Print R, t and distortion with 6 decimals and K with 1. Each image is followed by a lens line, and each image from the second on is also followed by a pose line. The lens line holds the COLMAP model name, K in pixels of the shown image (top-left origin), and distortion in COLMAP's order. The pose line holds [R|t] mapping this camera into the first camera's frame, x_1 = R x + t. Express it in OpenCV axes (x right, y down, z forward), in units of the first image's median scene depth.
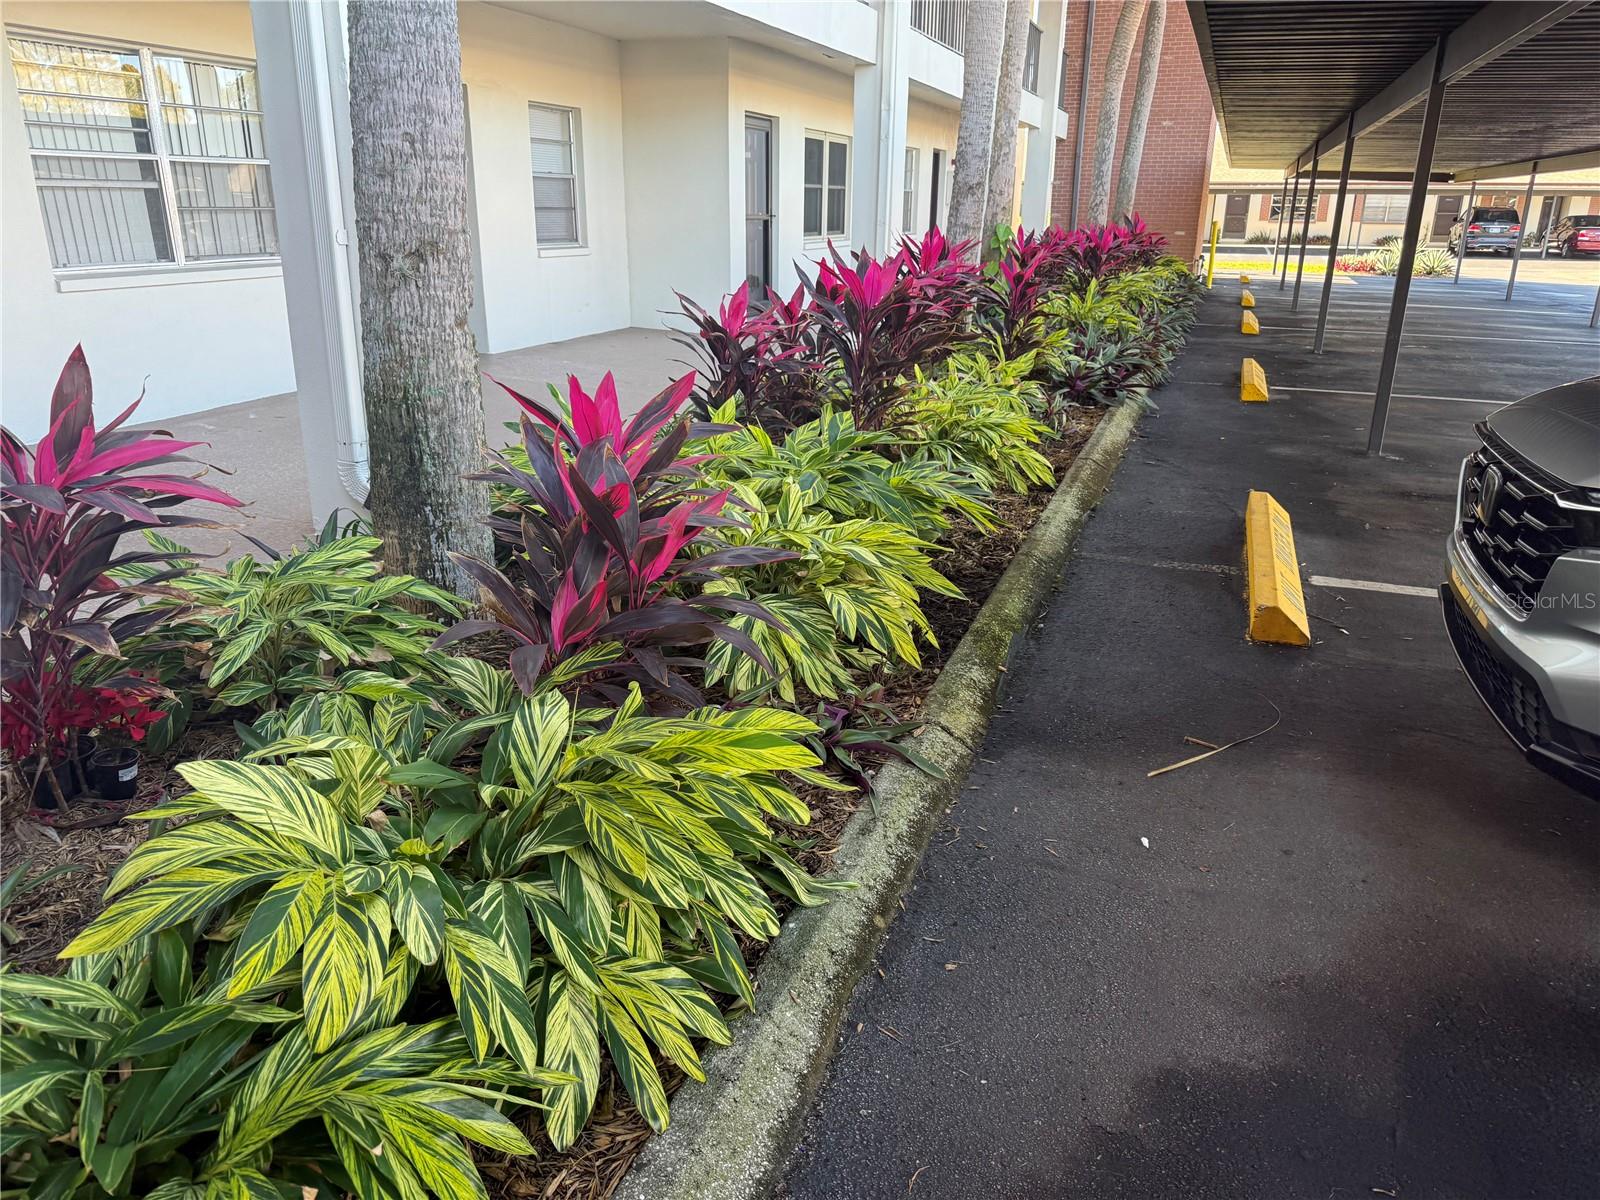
lens RADIAL K [[1119.7, 0, 798.7], [0, 1119.7, 596.8], [0, 0, 1]] dist [0.062929, -0.065021]
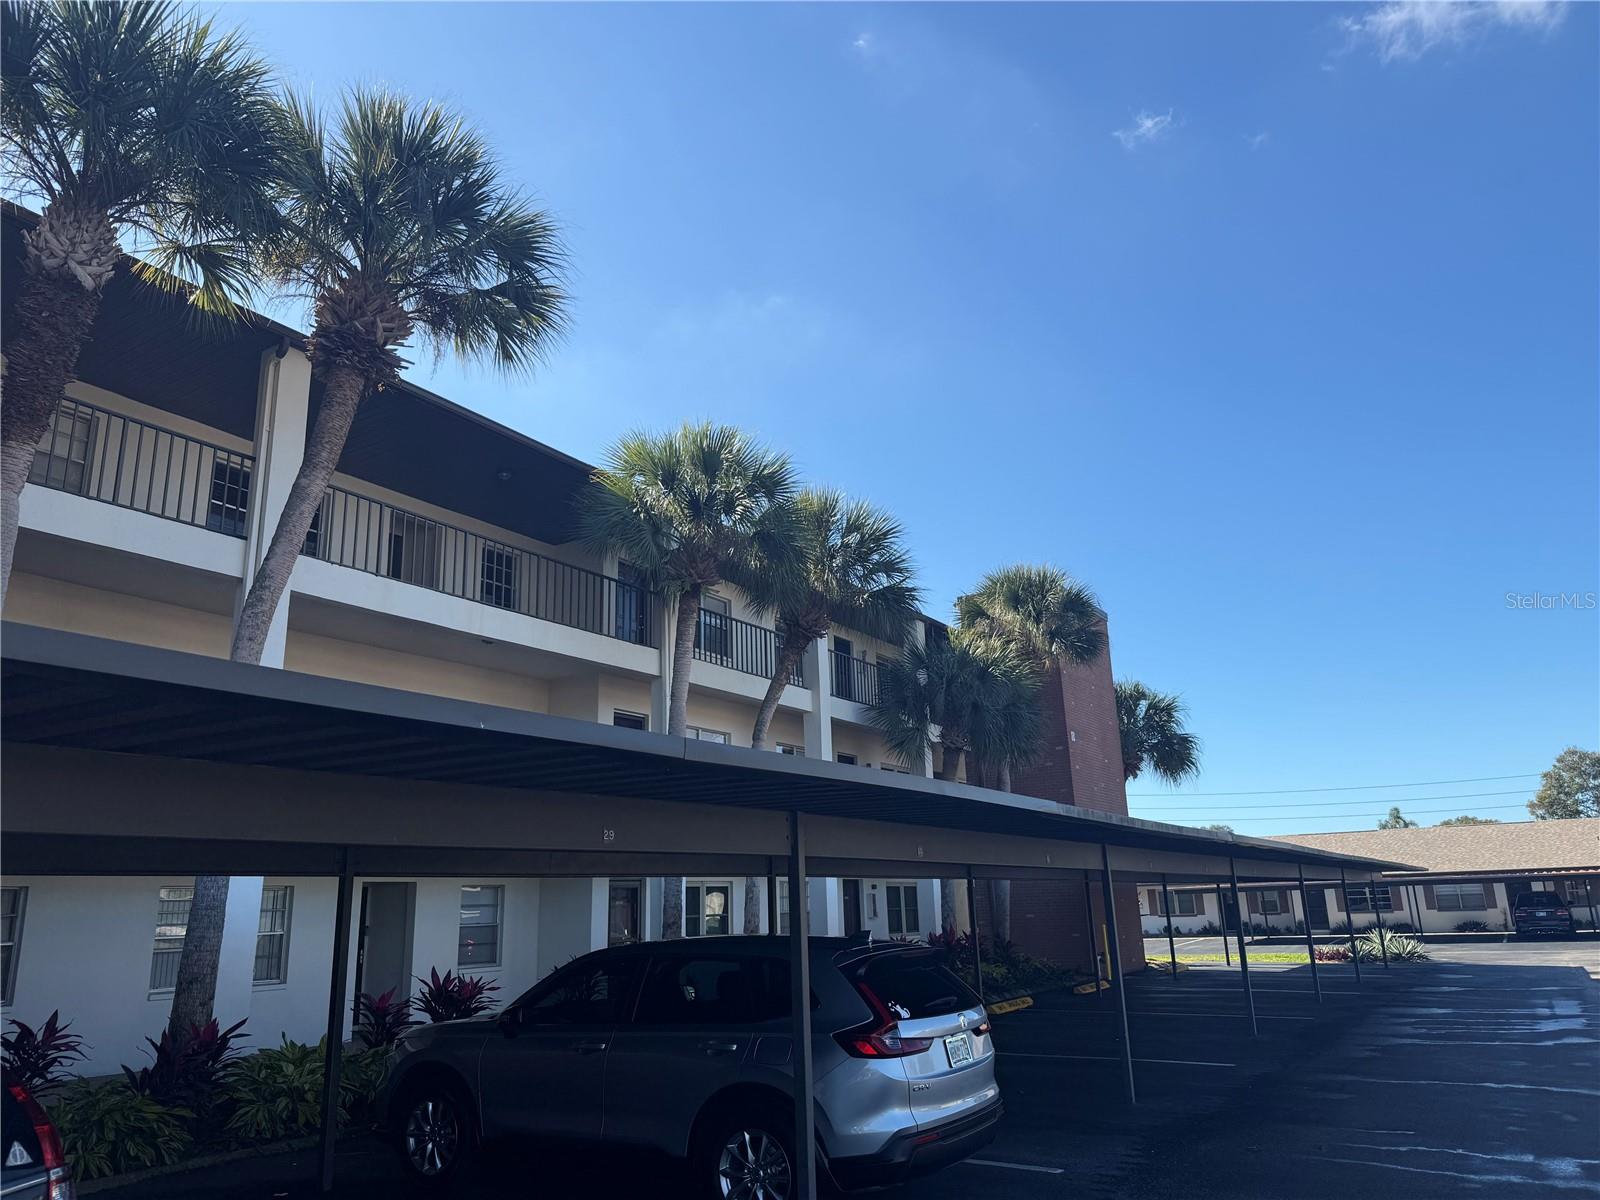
lens RADIAL K [[1141.7, 0, 797.0], [0, 1141.7, 592.3], [0, 0, 1]] dist [0.004460, 0.001869]
pose [[0.976829, -0.092724, -0.192892, 0.632890], [-0.032910, 0.825480, -0.563472, 0.168081], [0.211476, 0.556764, 0.803301, -0.561675]]
